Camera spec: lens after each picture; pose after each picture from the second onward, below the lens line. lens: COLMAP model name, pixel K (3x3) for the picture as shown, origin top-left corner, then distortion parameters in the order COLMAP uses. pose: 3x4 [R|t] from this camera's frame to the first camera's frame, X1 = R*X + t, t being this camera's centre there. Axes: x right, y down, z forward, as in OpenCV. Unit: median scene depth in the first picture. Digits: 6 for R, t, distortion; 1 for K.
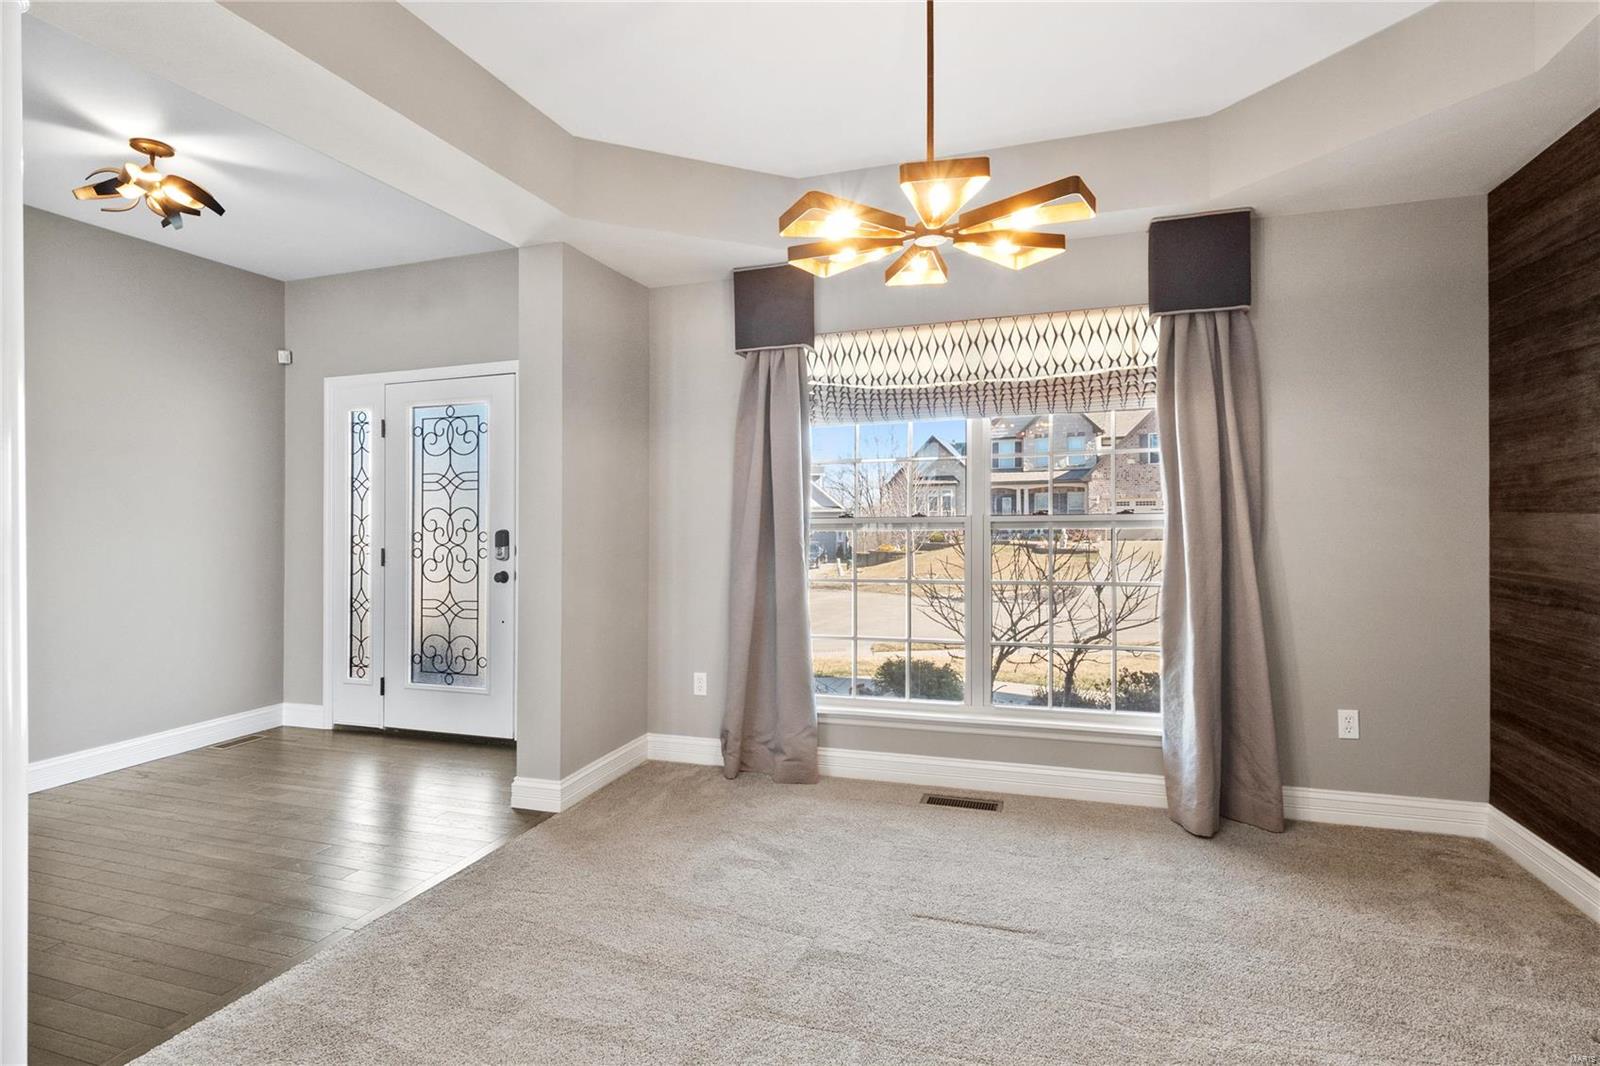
lens RADIAL K [[800.6, 0, 793.9], [0, 800.6, 516.8], [0, 0, 1]] dist [-0.003338, -0.003848]
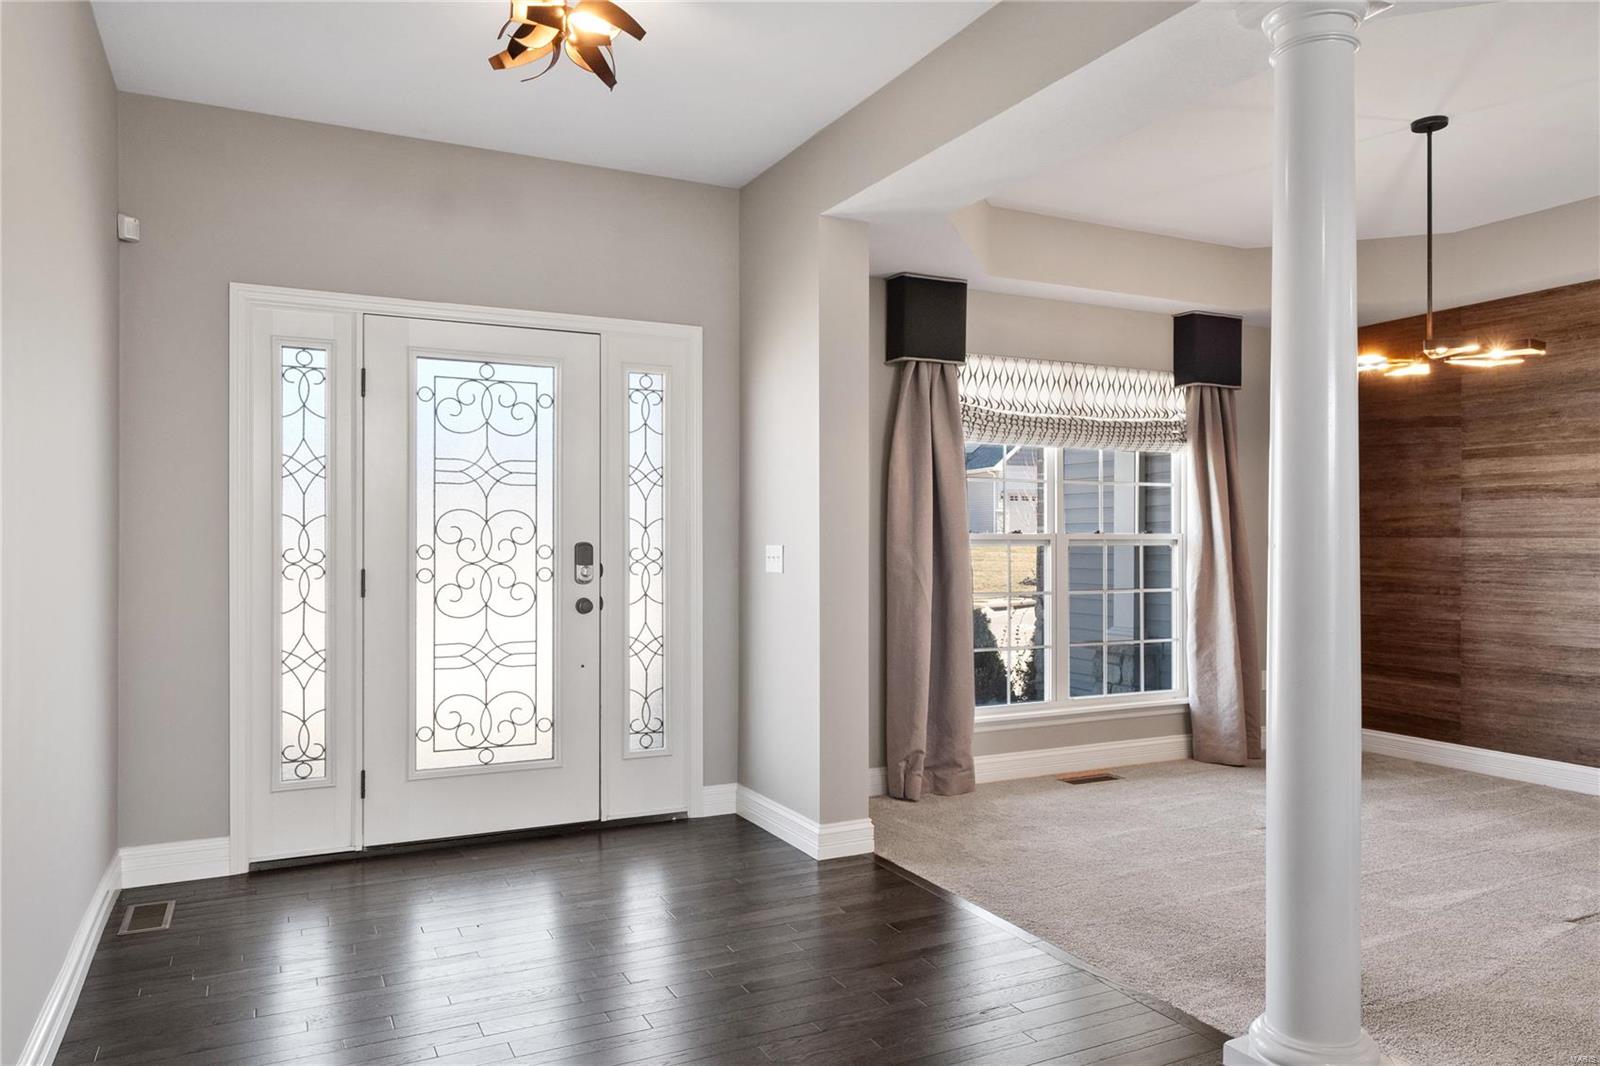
lens RADIAL K [[1082.0, 0, 790.4], [0, 1082.0, 549.0], [0, 0, 1]] dist [0.008714, -0.005356]
pose [[0.704862, 0.006824, 0.709312, -1.125236], [-0.012283, 0.999921, 0.002586, 0.020923], [-0.709238, -0.010536, 0.704890, 0.184455]]
